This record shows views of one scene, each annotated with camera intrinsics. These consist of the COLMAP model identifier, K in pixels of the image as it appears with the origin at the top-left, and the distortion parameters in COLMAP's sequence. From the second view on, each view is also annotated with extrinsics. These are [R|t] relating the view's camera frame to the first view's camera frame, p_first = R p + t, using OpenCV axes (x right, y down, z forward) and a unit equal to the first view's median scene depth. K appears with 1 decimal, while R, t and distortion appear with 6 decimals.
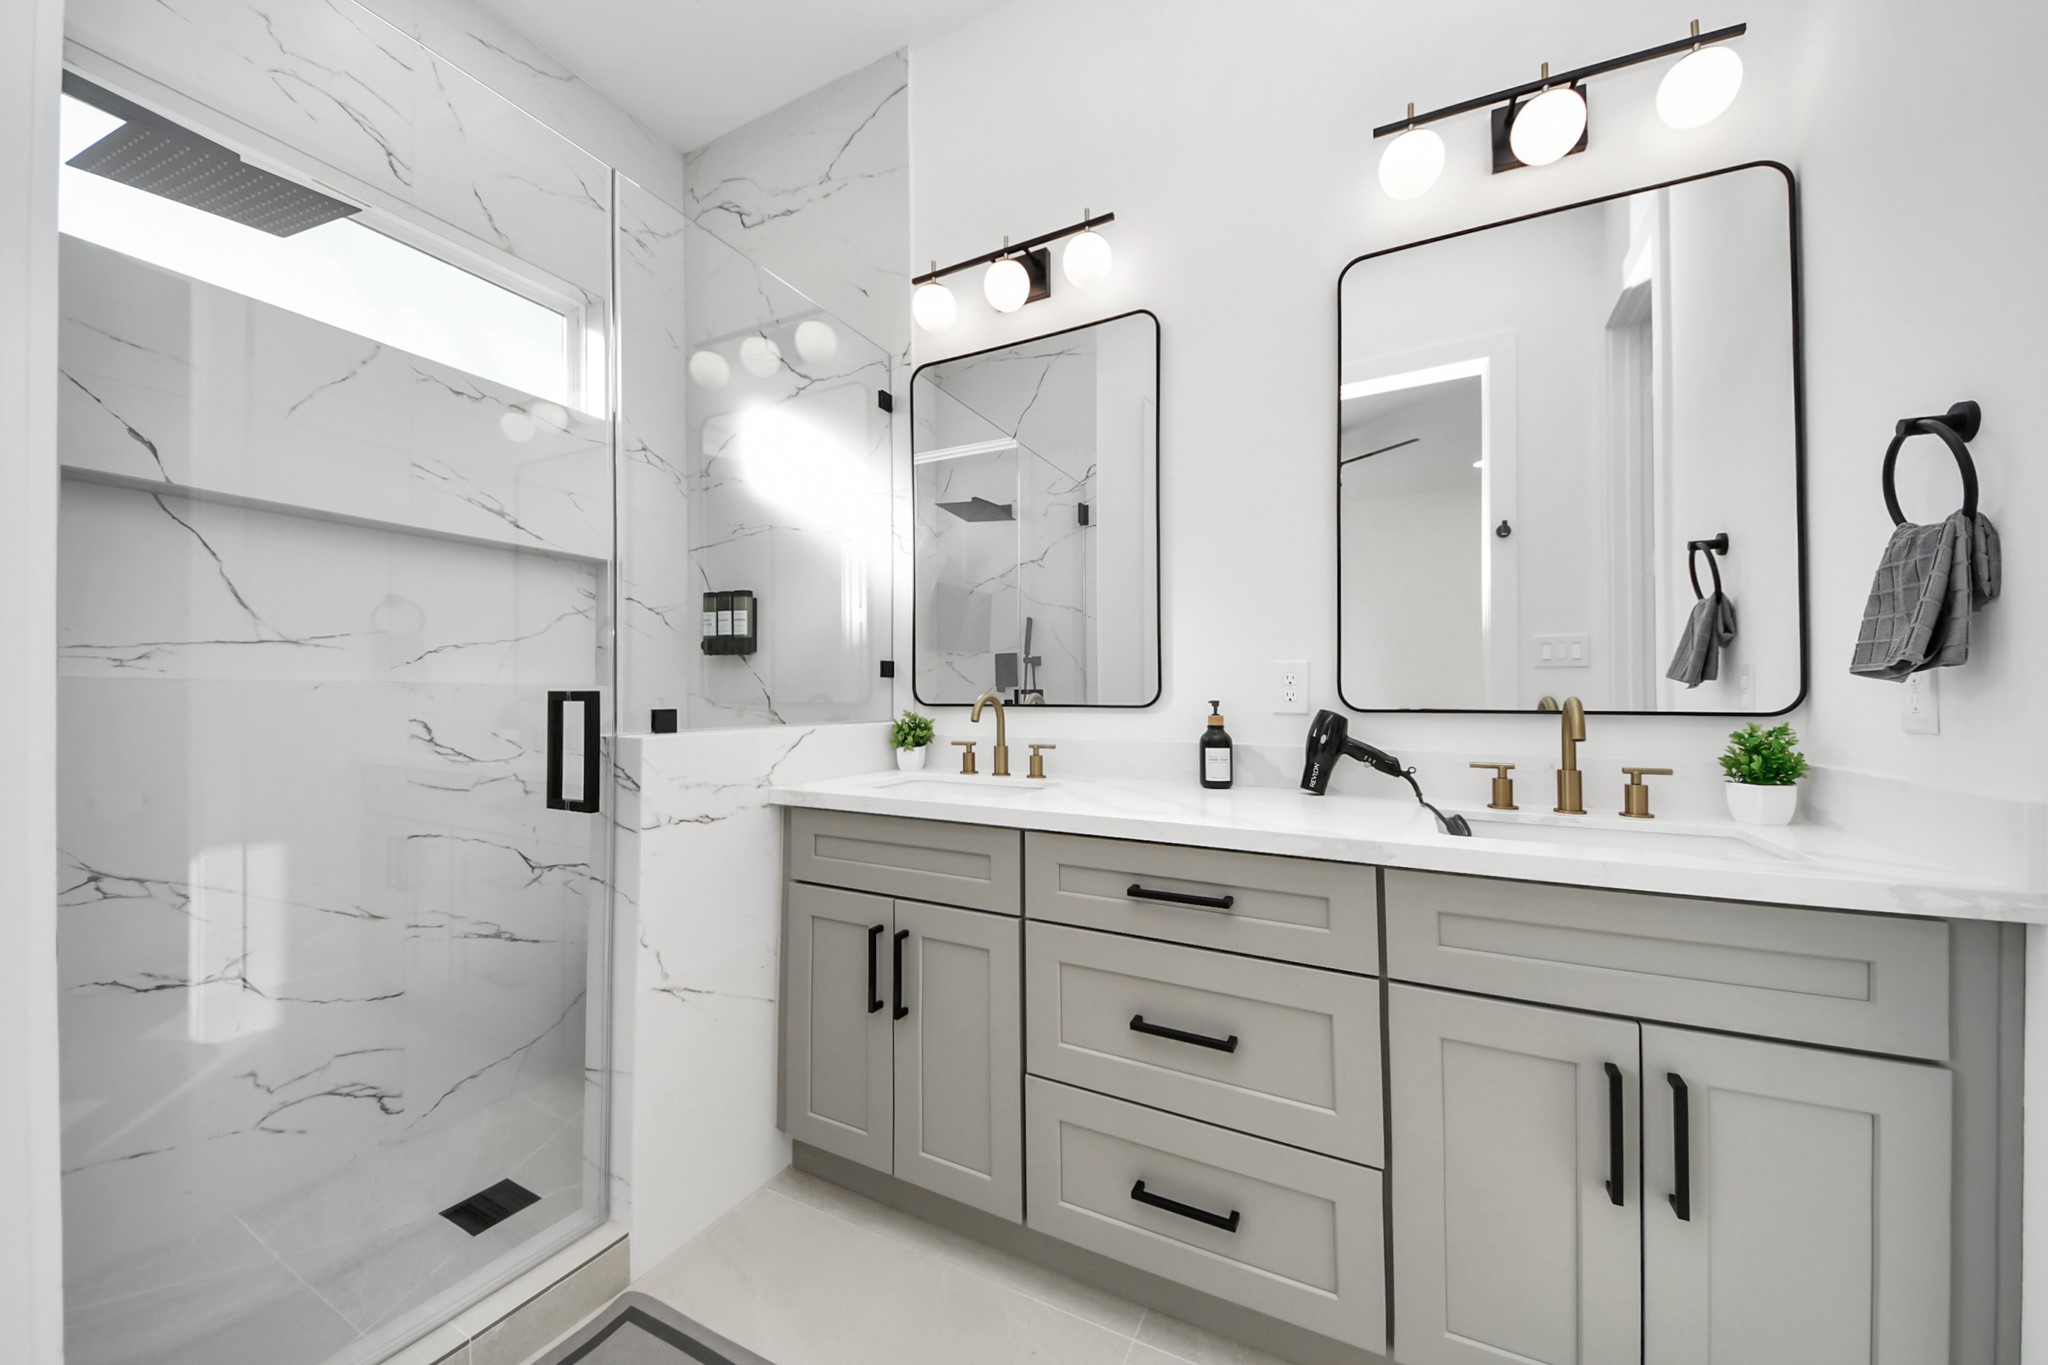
lens RADIAL K [[727.7, 0, 1009.2], [0, 727.7, 690.8], [0, 0, 1]] dist [0.013887, -0.014632]
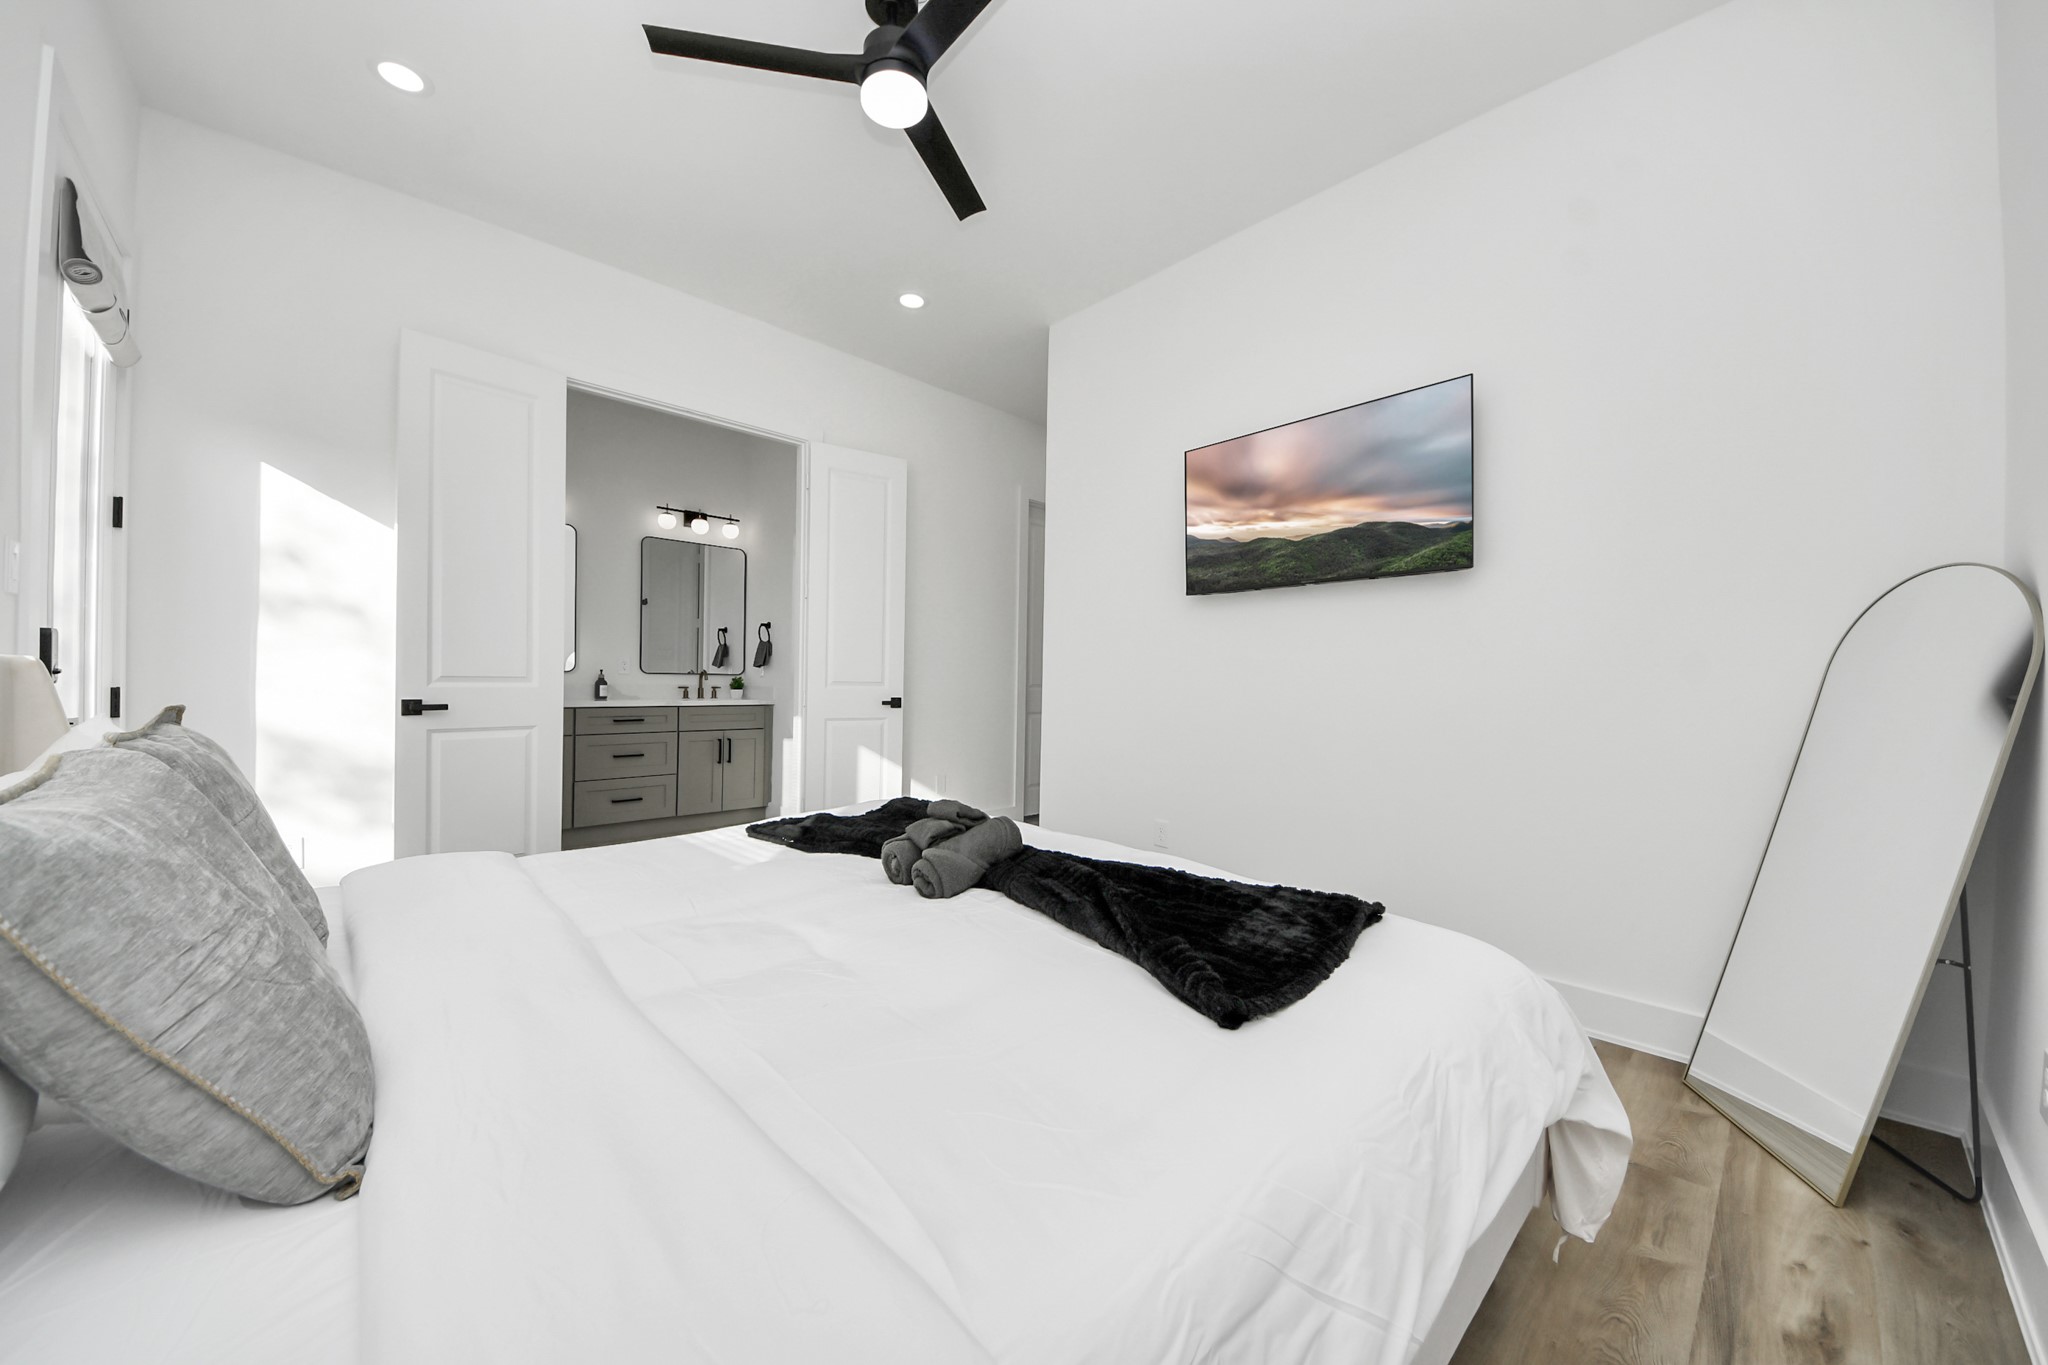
lens RADIAL K [[720.9, 0, 1027.2], [0, 720.9, 680.7], [0, 0, 1]] dist [0.020610, -0.000135]
pose [[0.317940, 0.002049, 0.948109, -2.021741], [-0.017856, 0.999833, 0.003827, 0.018713], [-0.947943, -0.018146, 0.317924, -1.633621]]
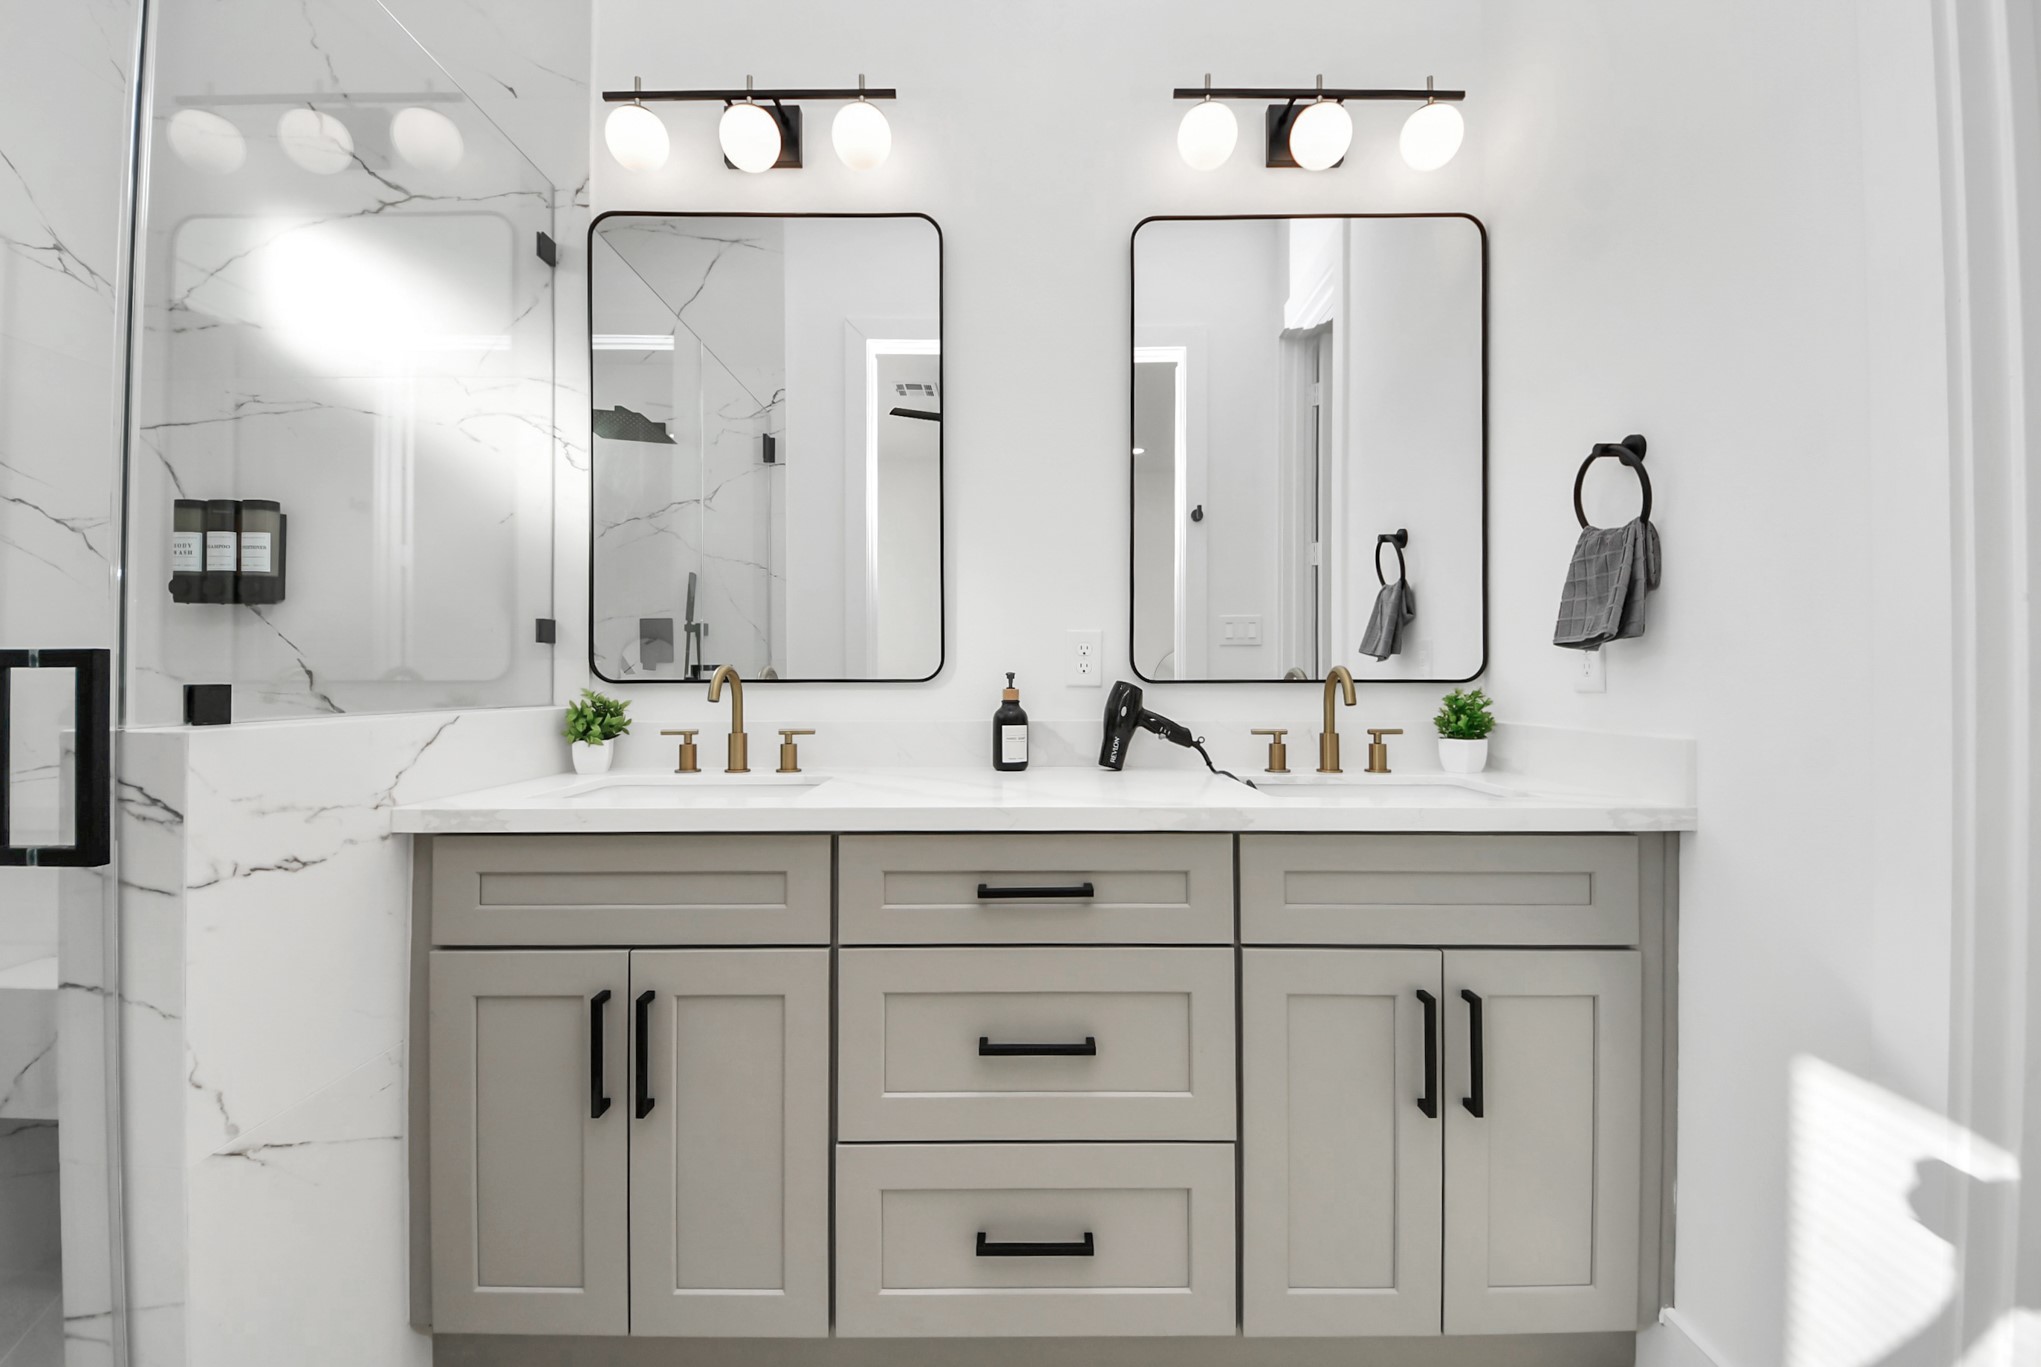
lens RADIAL K [[850.4, 0, 1025.0], [0, 850.4, 668.2], [0, 0, 1]] dist [0.011292, -0.000379]
pose [[0.883341, 0.001554, 0.468728, -0.192651], [0.001026, 0.999986, -0.005249, 0.014091], [-0.468730, 0.005117, 0.883327, 0.072693]]
